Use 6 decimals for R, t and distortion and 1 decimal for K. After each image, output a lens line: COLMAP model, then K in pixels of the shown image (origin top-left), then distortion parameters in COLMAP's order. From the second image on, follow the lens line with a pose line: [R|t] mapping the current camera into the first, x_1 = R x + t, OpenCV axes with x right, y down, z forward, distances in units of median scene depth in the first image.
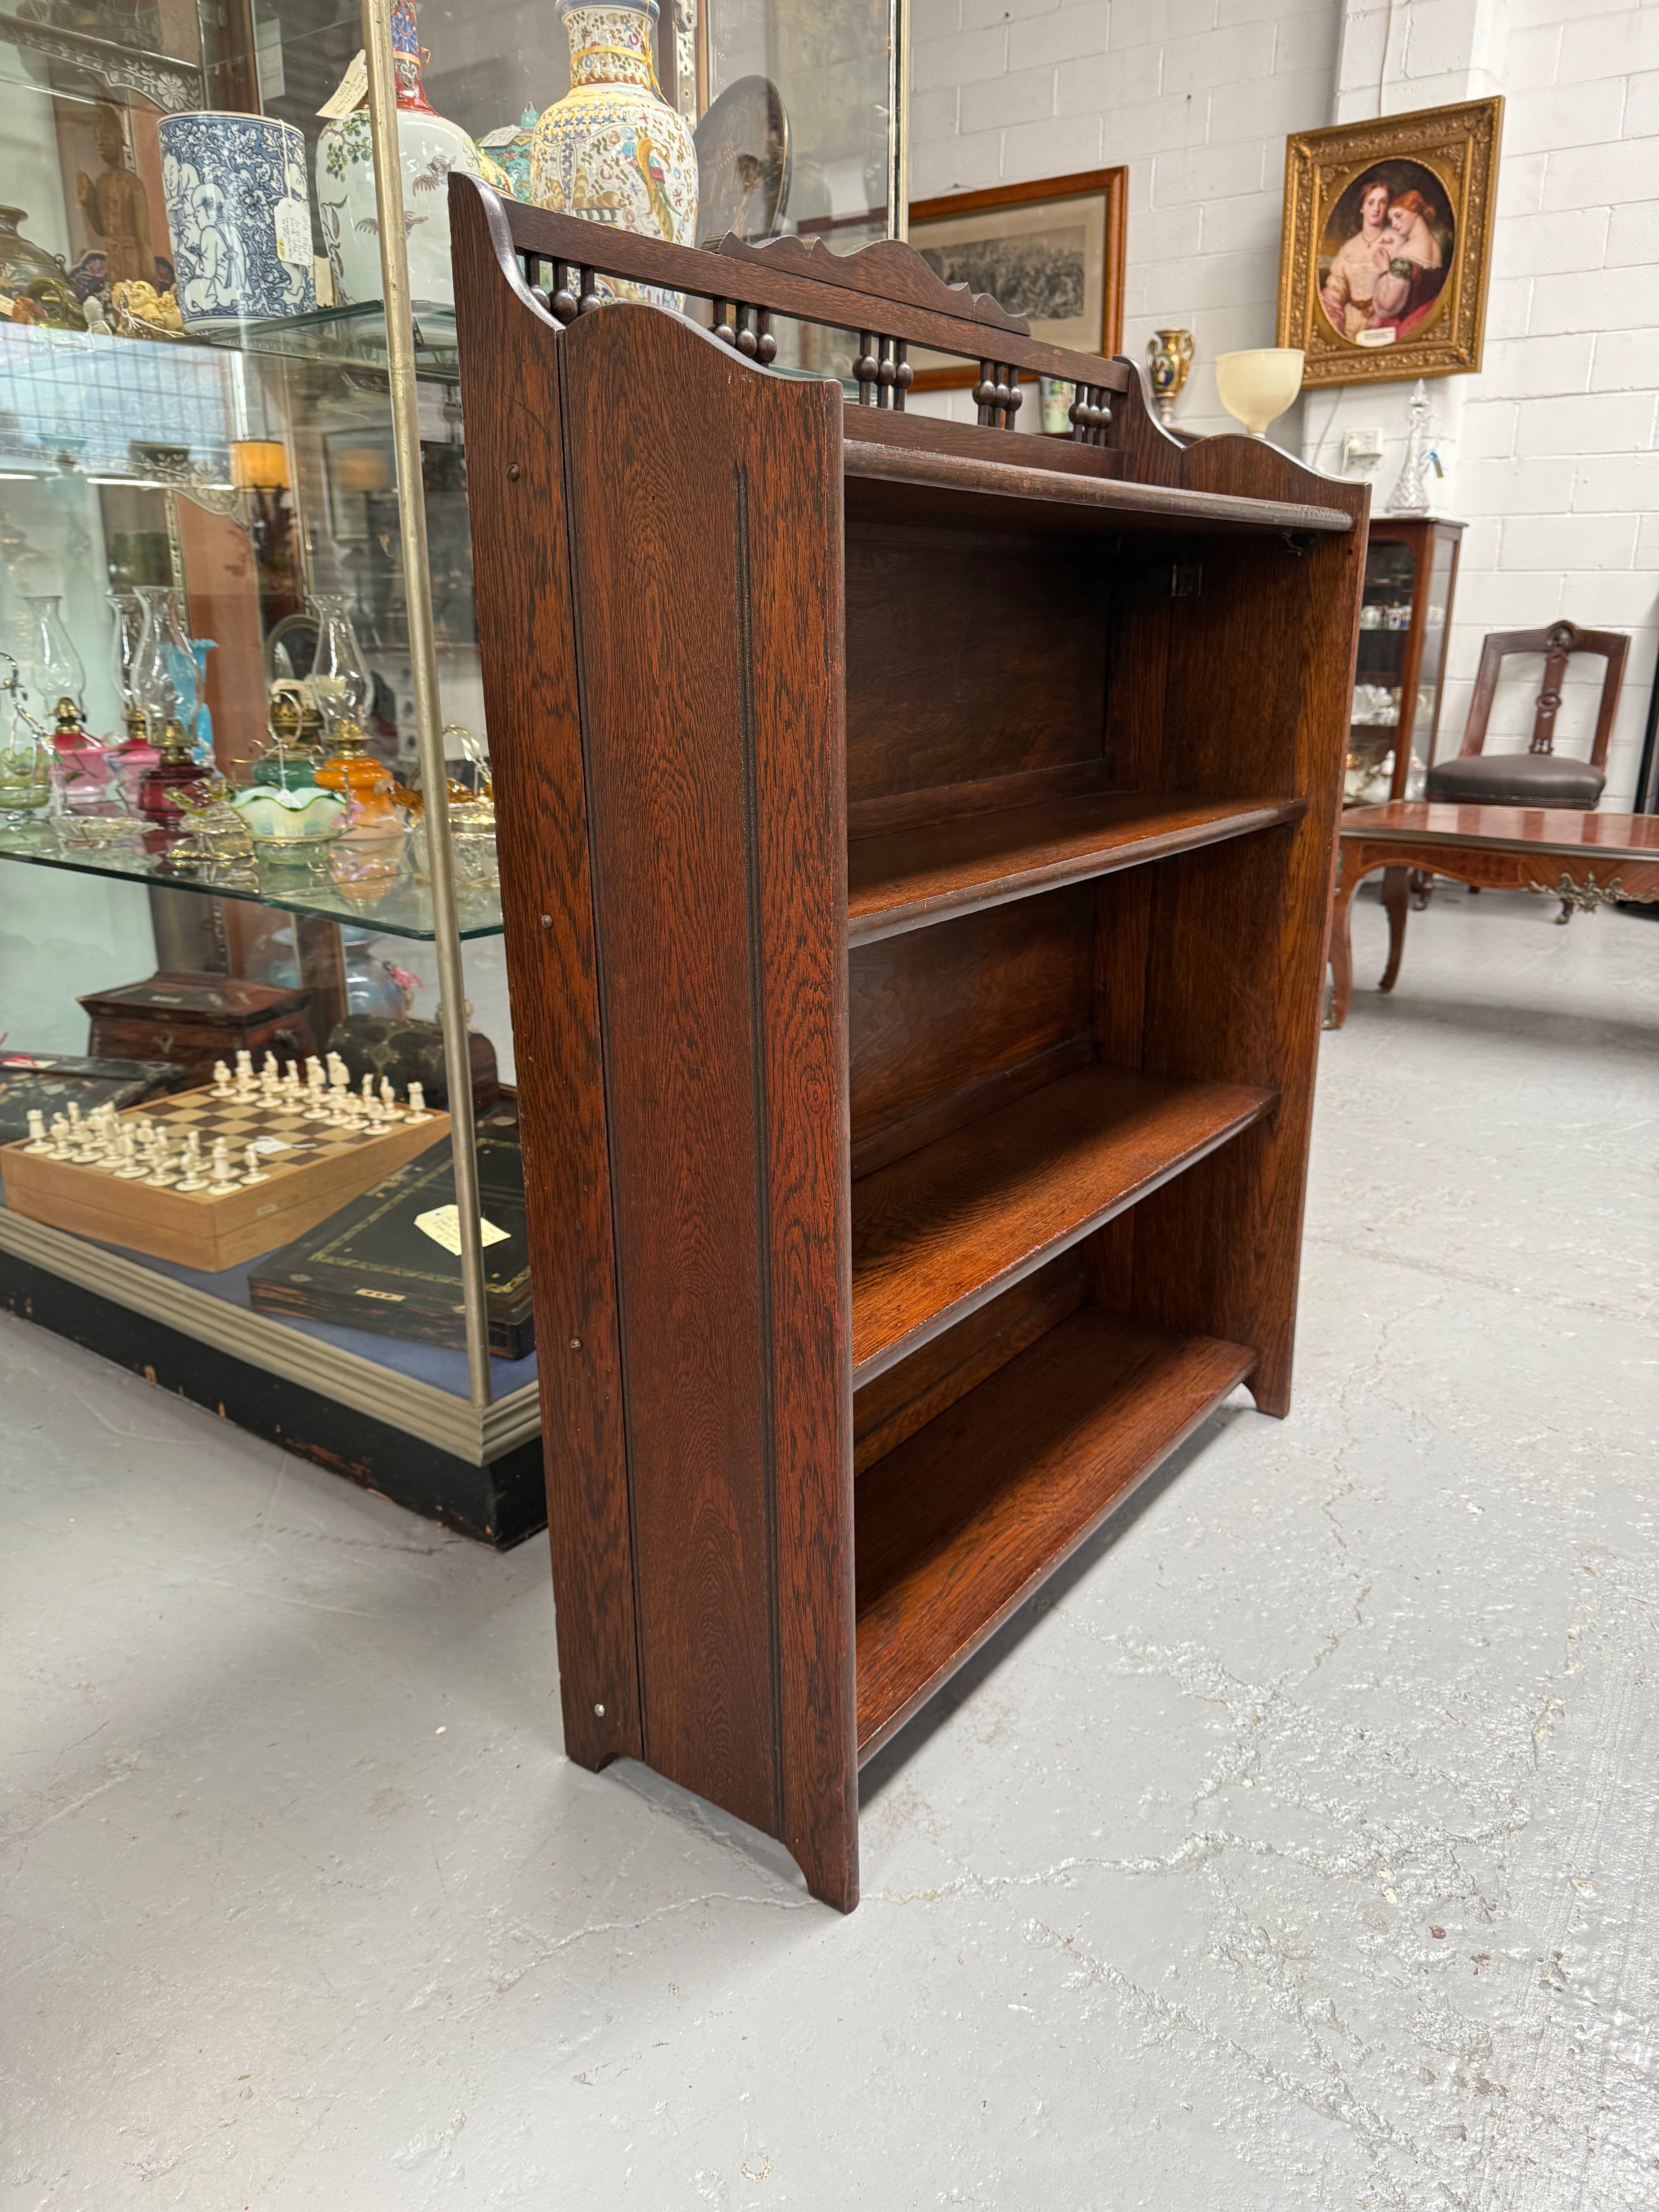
lens RADIAL K [[1584.2, 0, 823.2], [0, 1584.2, 1115.5], [0, 0, 1]] dist [-0.002223, -0.006858]
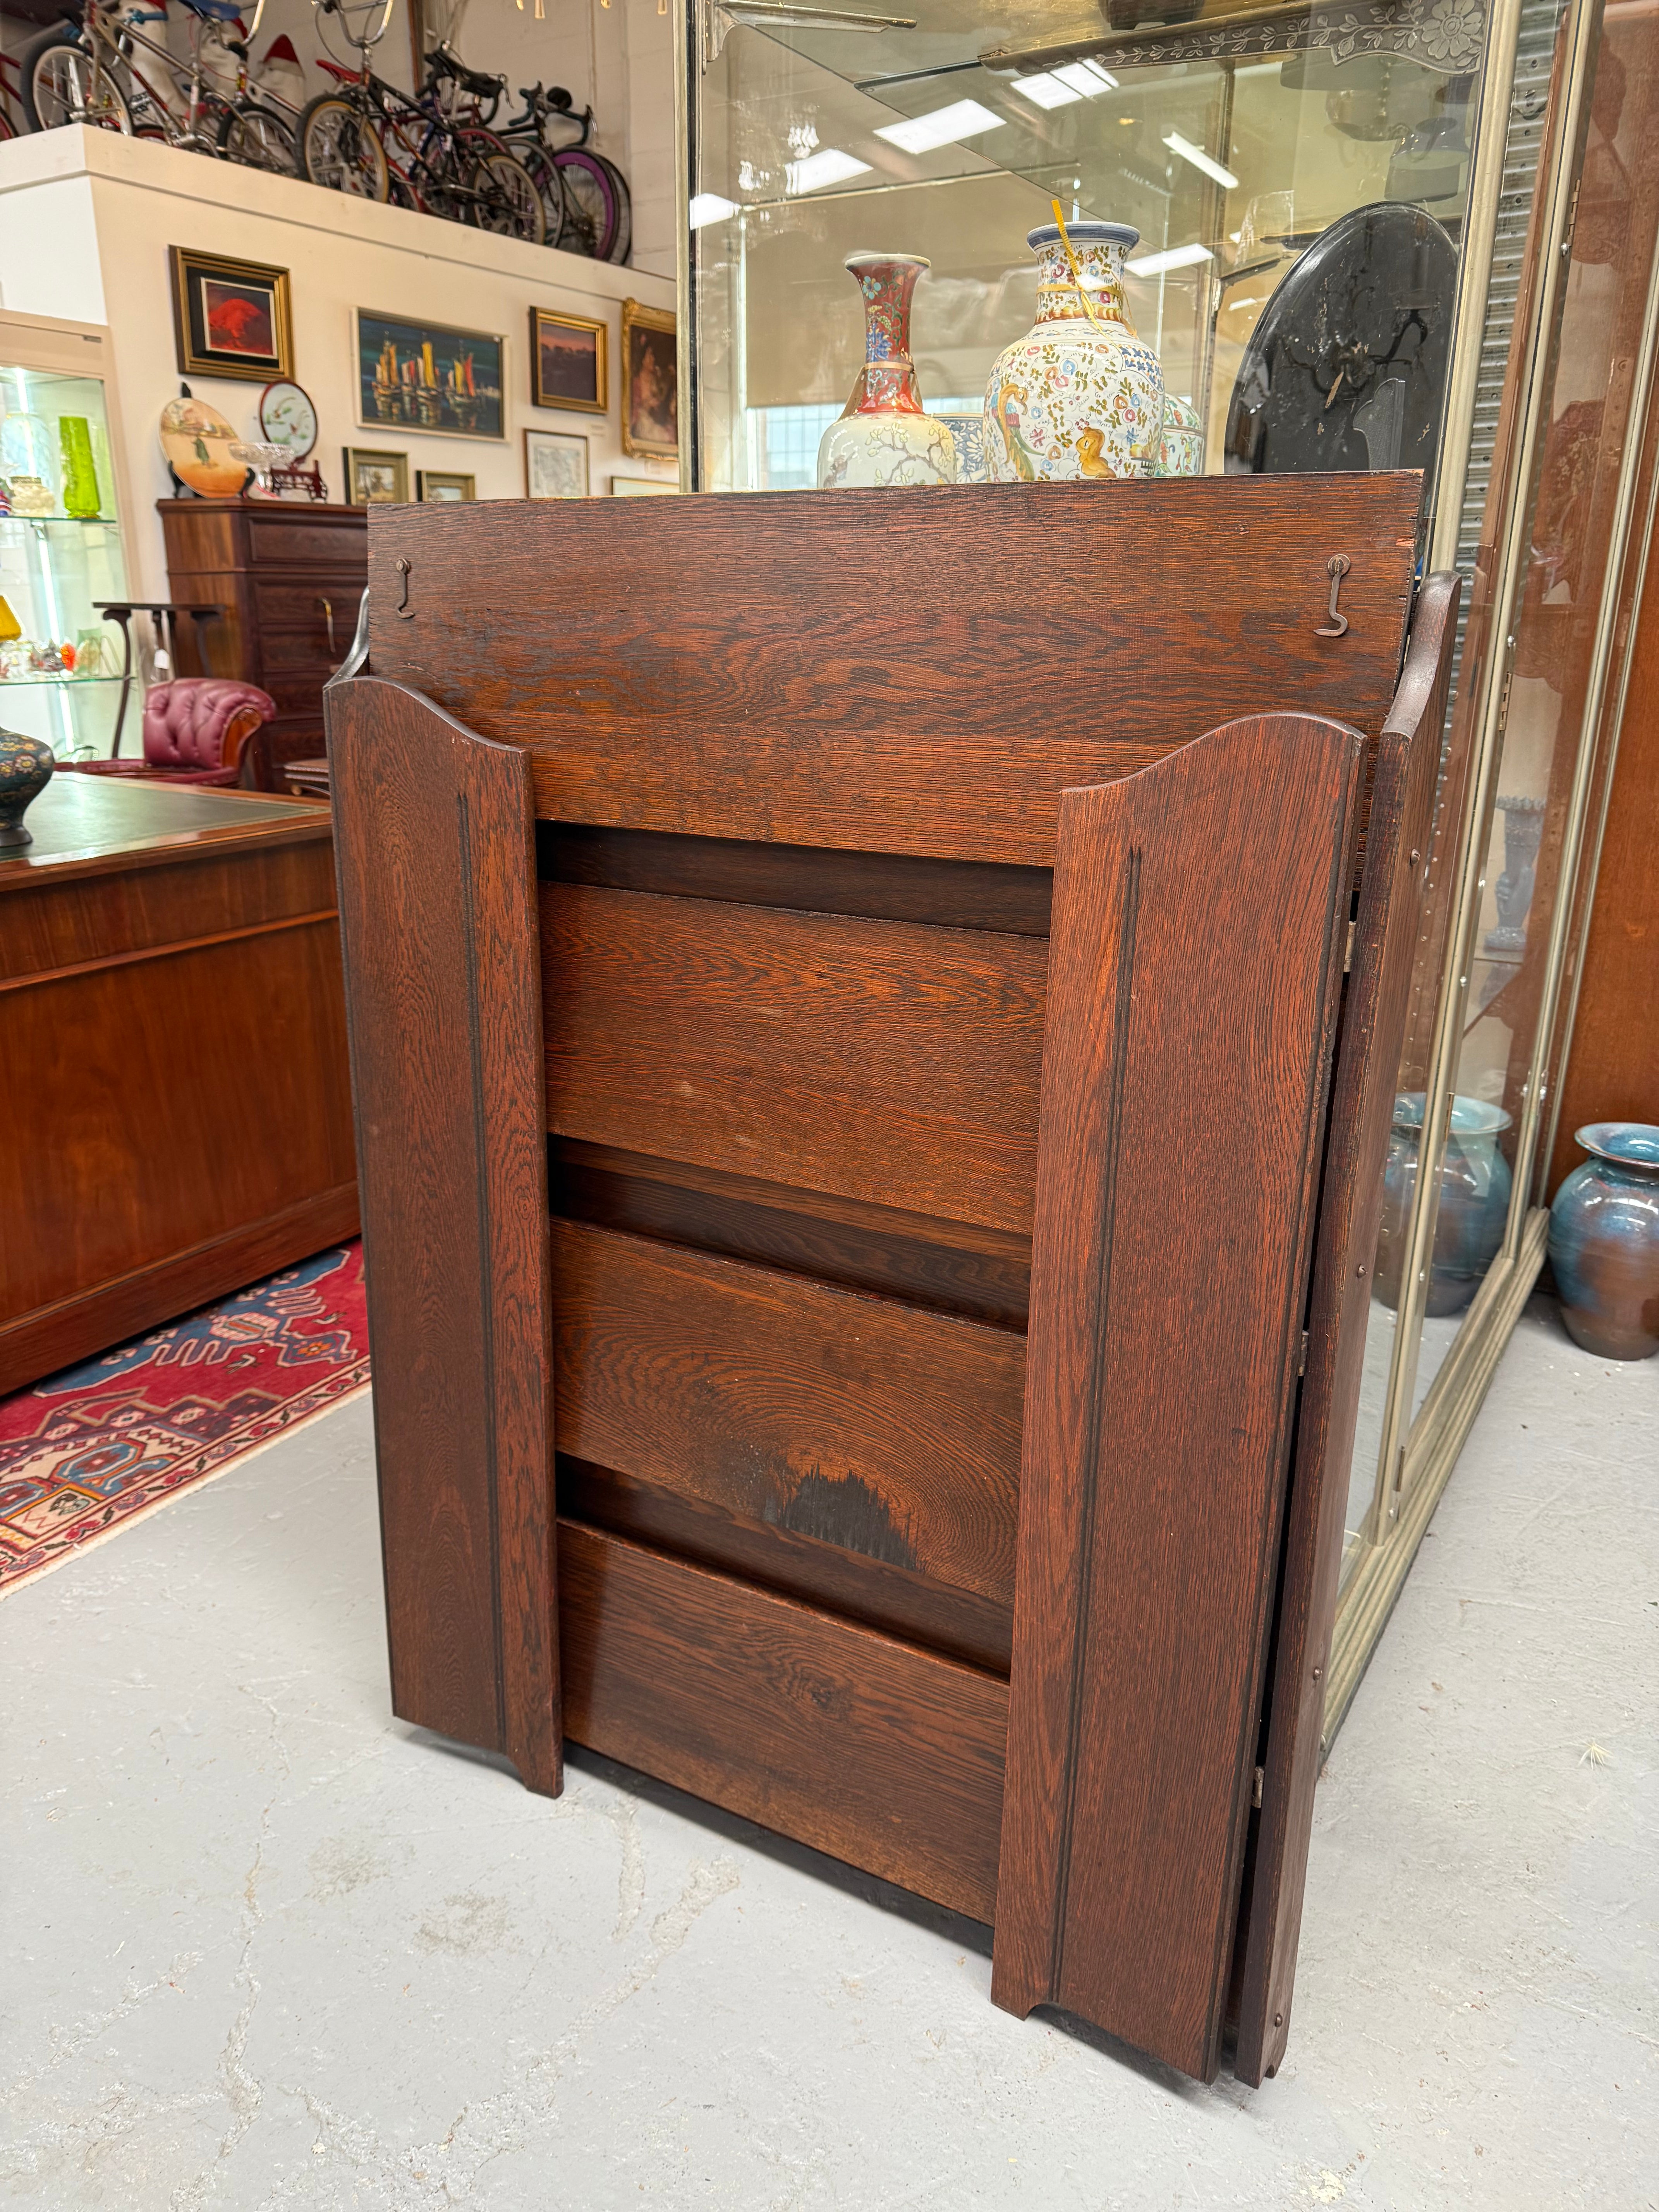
lens RADIAL K [[1582.5, 0, 822.3], [0, 1582.5, 1102.6], [0, 0, 1]] dist [0.001733, -0.006845]
pose [[0.092386, 0.302606, -0.948628, 0.803237], [-0.304187, 0.915735, 0.262488, -0.397124], [0.948122, 0.264310, 0.176650, 0.757199]]
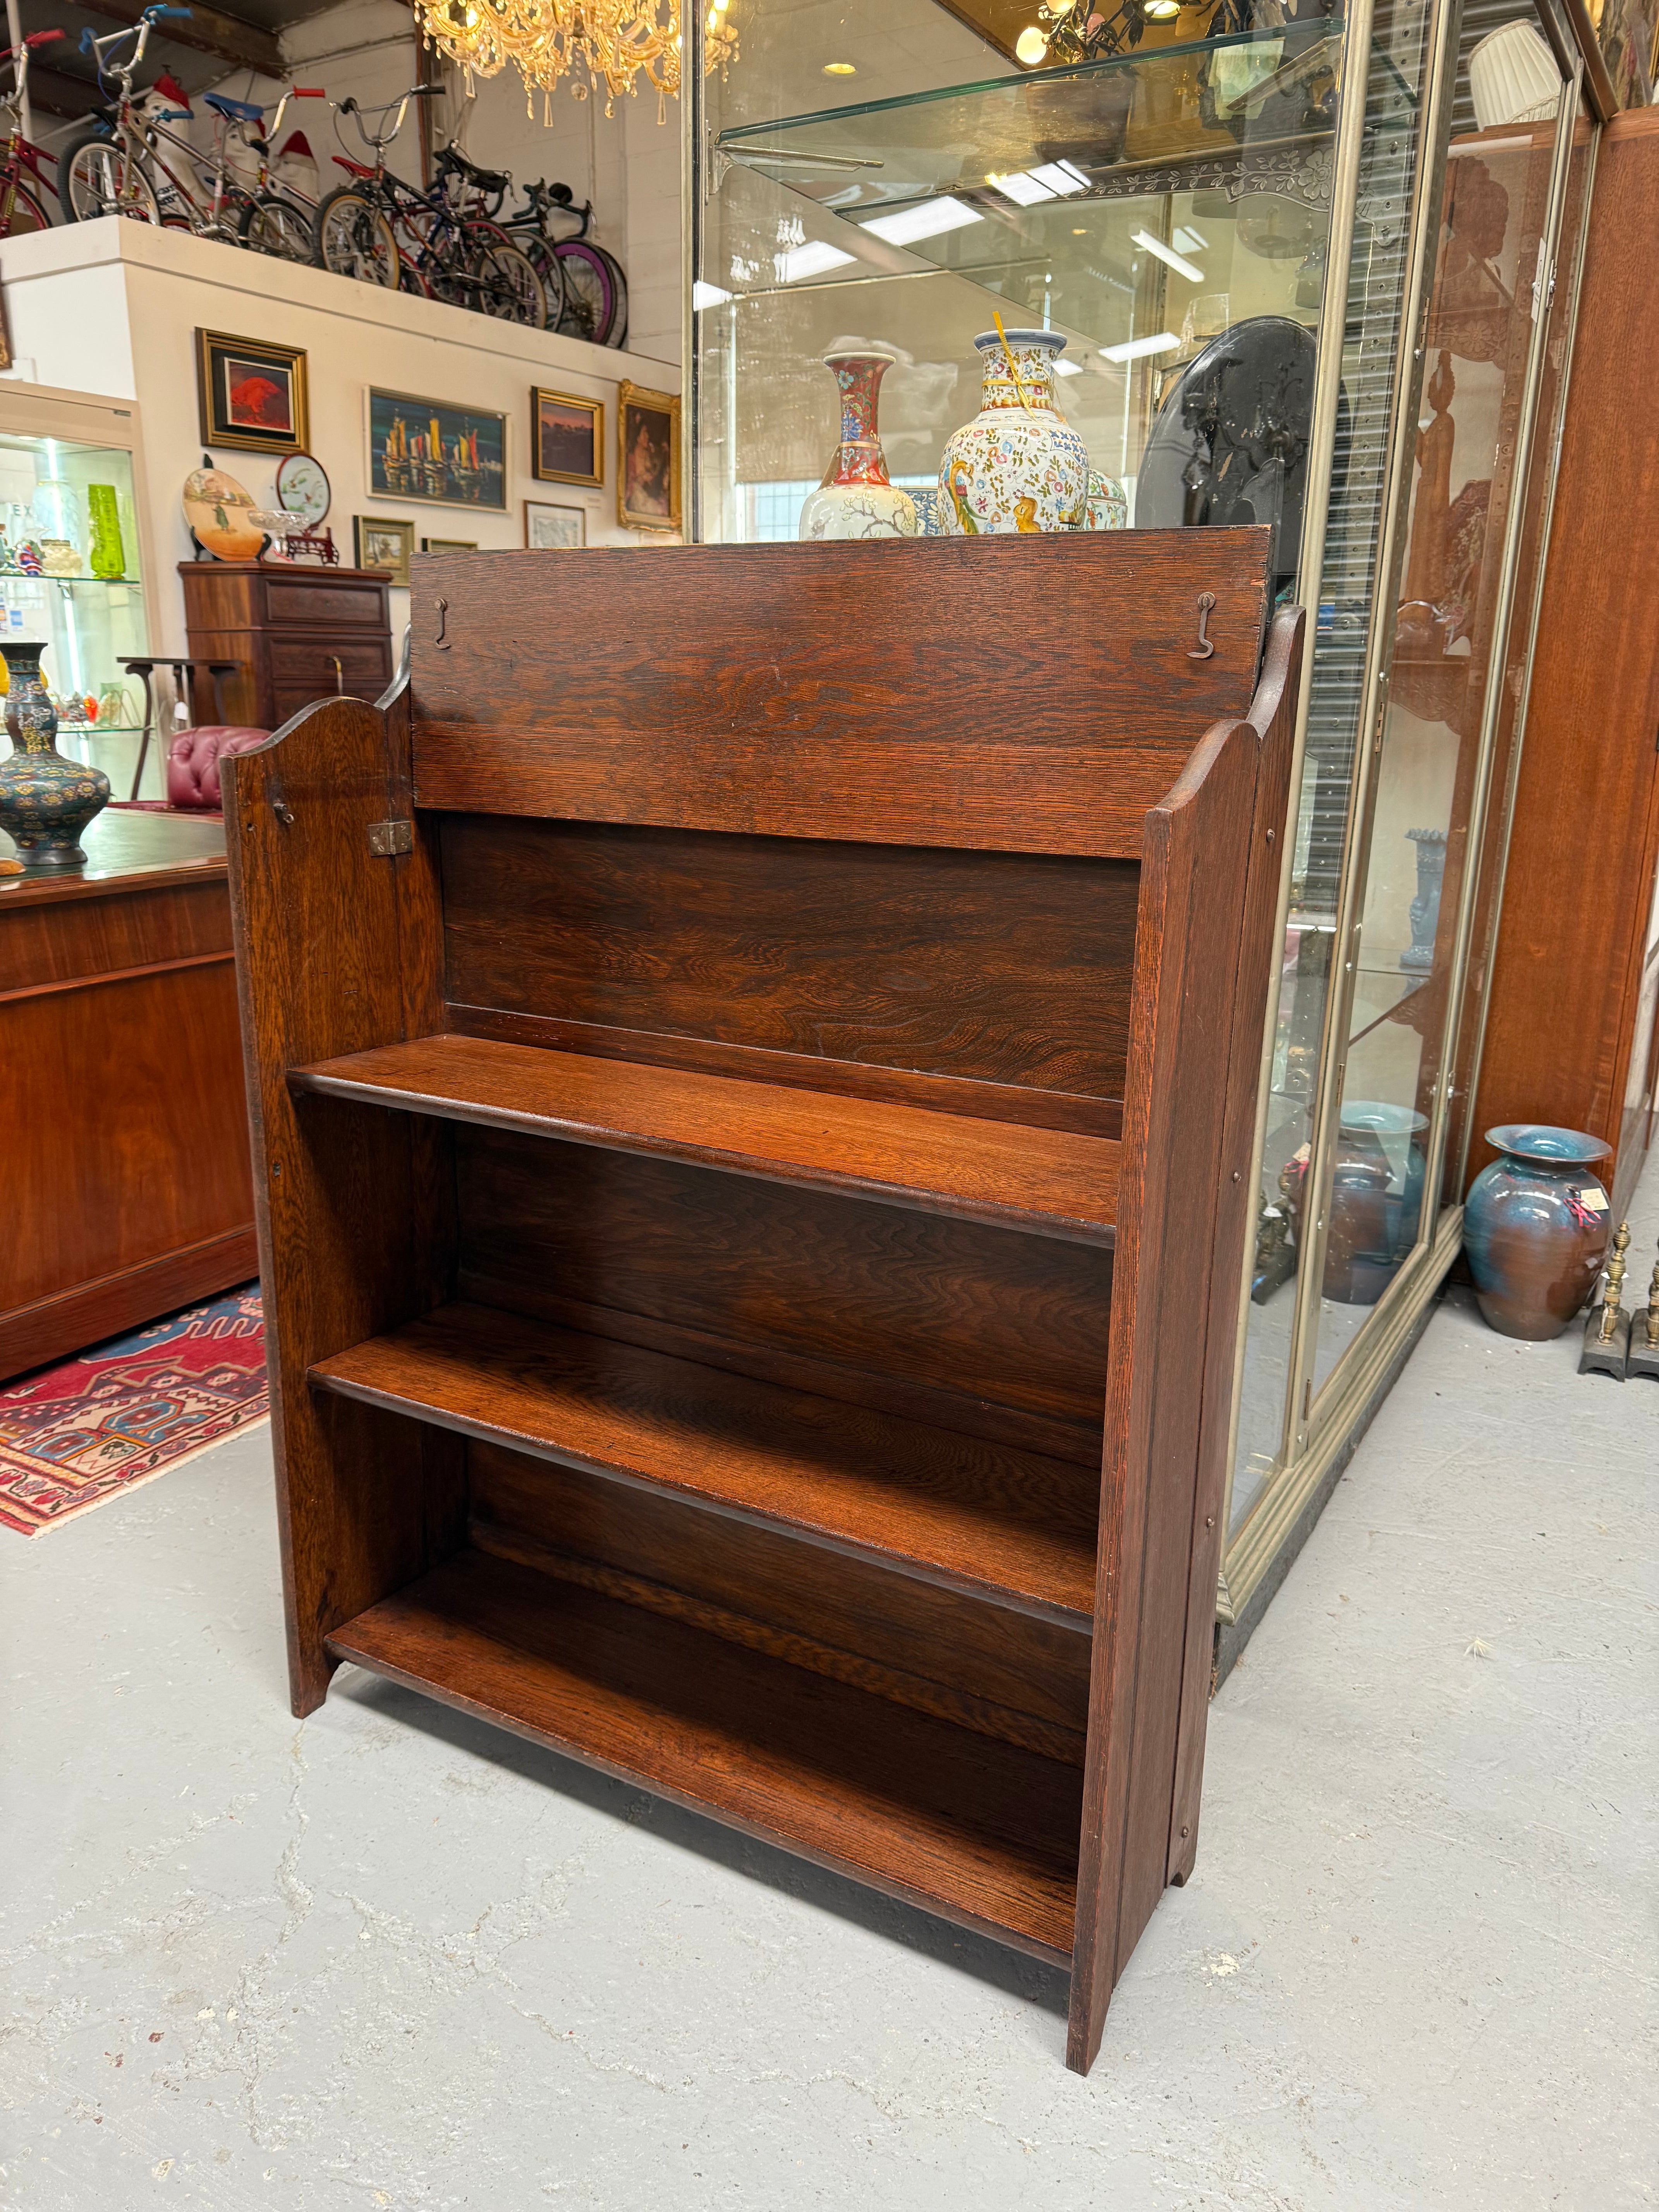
lens RADIAL K [[1580.2, 0, 821.3], [0, 1580.2, 1099.2], [0, 0, 1]] dist [0.012958, -0.018124]
pose [[0.100420, 0.261574, -0.959945, 0.968543], [-0.310707, 0.924815, 0.219498, -0.373424], [0.945186, 0.276219, 0.174143, 0.752529]]
